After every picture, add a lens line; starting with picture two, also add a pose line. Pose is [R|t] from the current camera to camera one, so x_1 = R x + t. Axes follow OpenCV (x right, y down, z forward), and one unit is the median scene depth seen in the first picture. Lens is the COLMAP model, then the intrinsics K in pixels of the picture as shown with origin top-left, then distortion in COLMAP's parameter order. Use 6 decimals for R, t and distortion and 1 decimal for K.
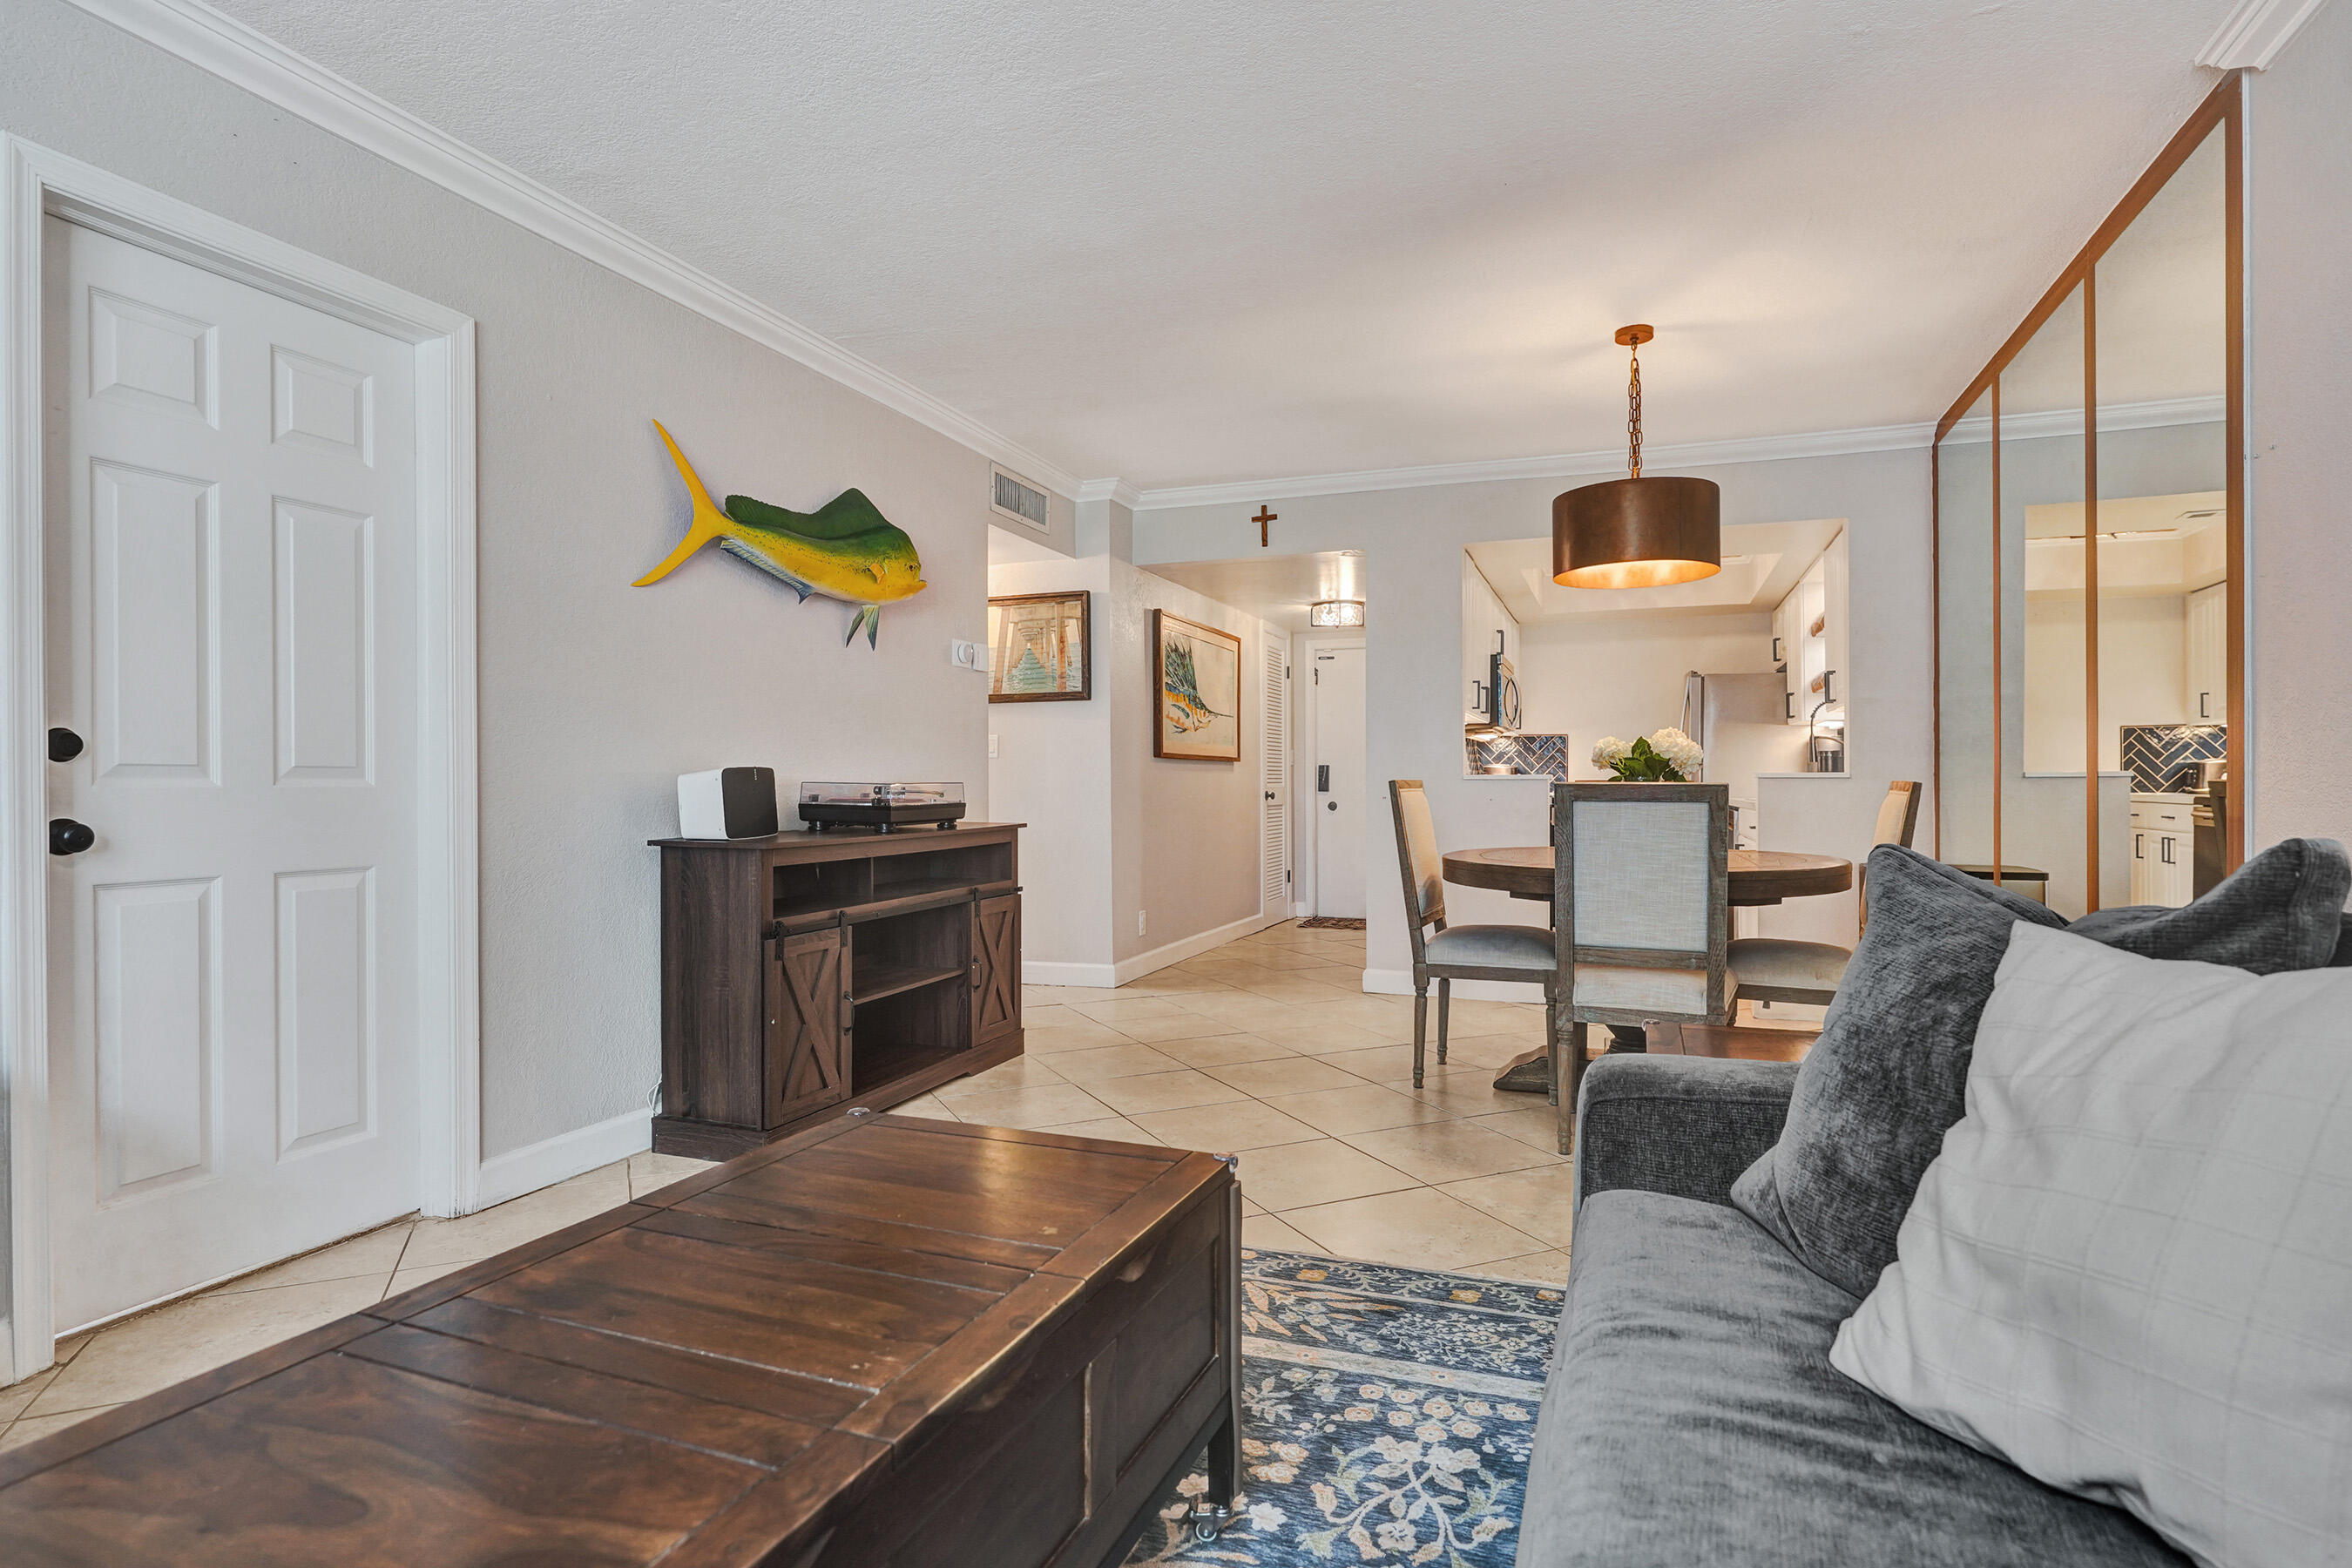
lens RADIAL K [[1231.0, 0, 1176.0], [0, 1231.0, 784.0], [0, 0, 1]] dist [-0.001056, -0.000030]
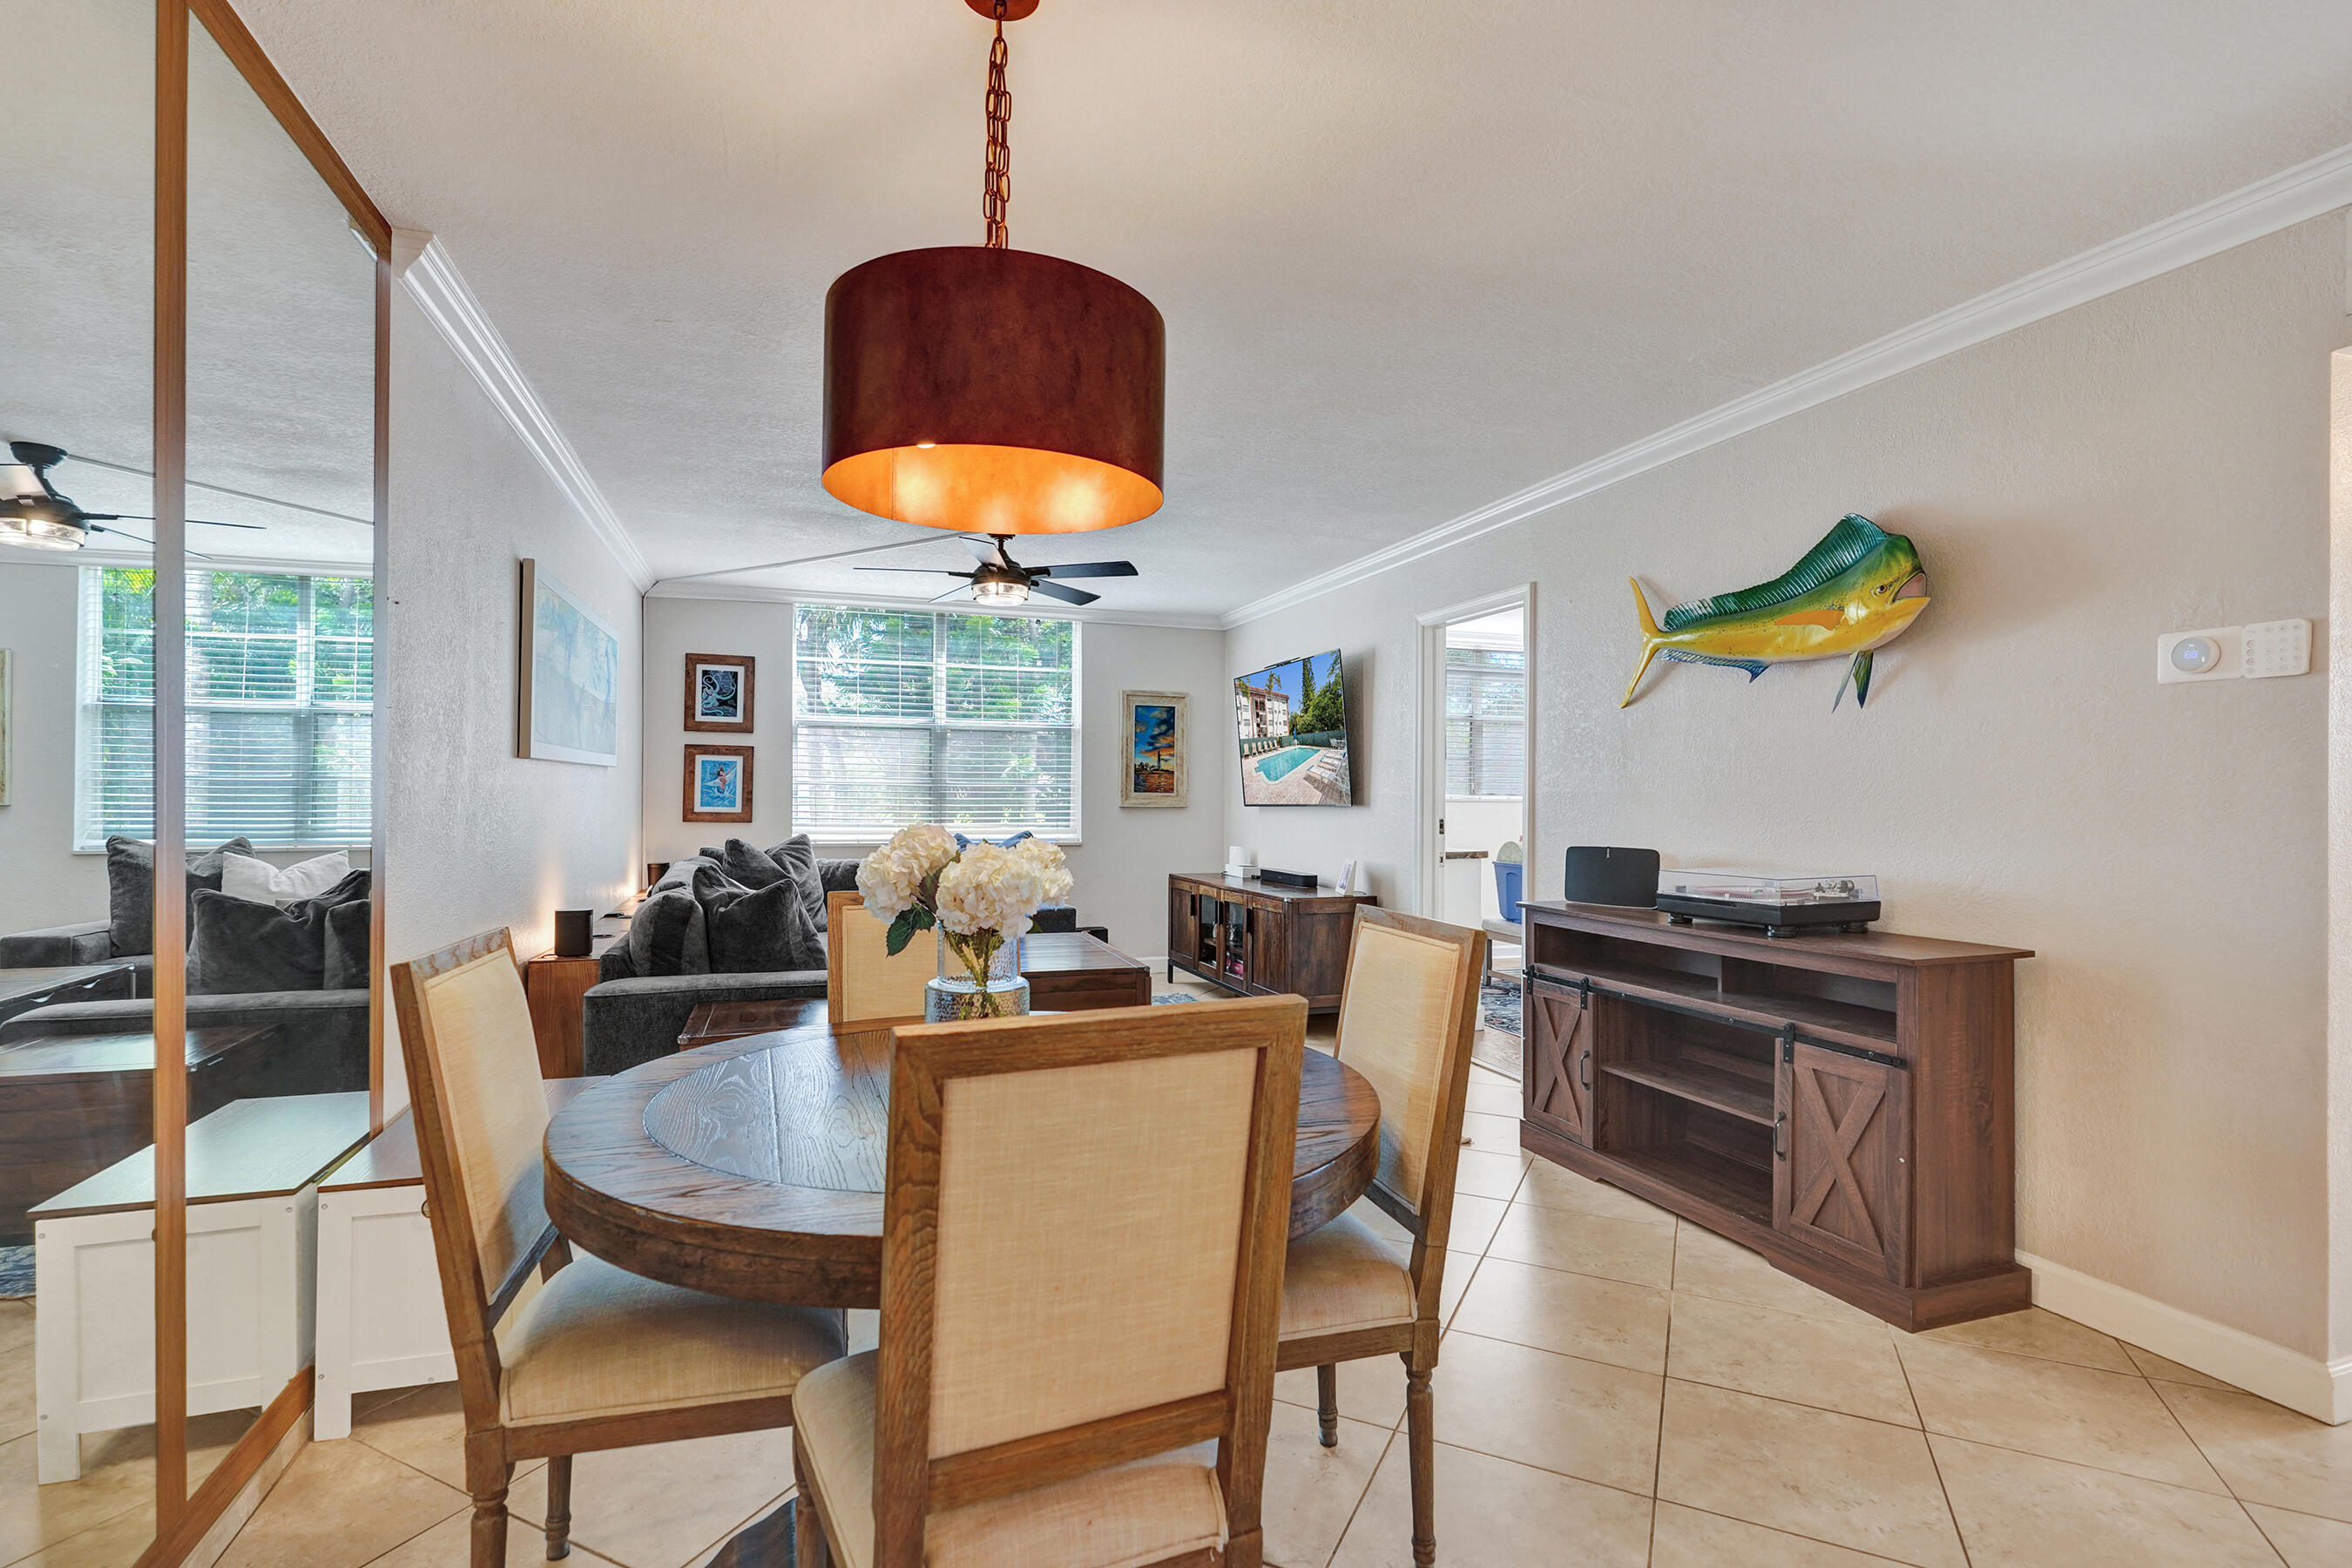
lens RADIAL K [[1110.7, 0, 1176.5], [0, 1110.7, 790.9], [0, 0, 1]] dist [-0.005132, -0.000070]
pose [[-0.778916, -0.005083, -0.627108, 0.599202], [-0.003108, 0.999986, -0.004246, -0.056435], [0.627121, -0.001358, -0.778921, 1.415348]]
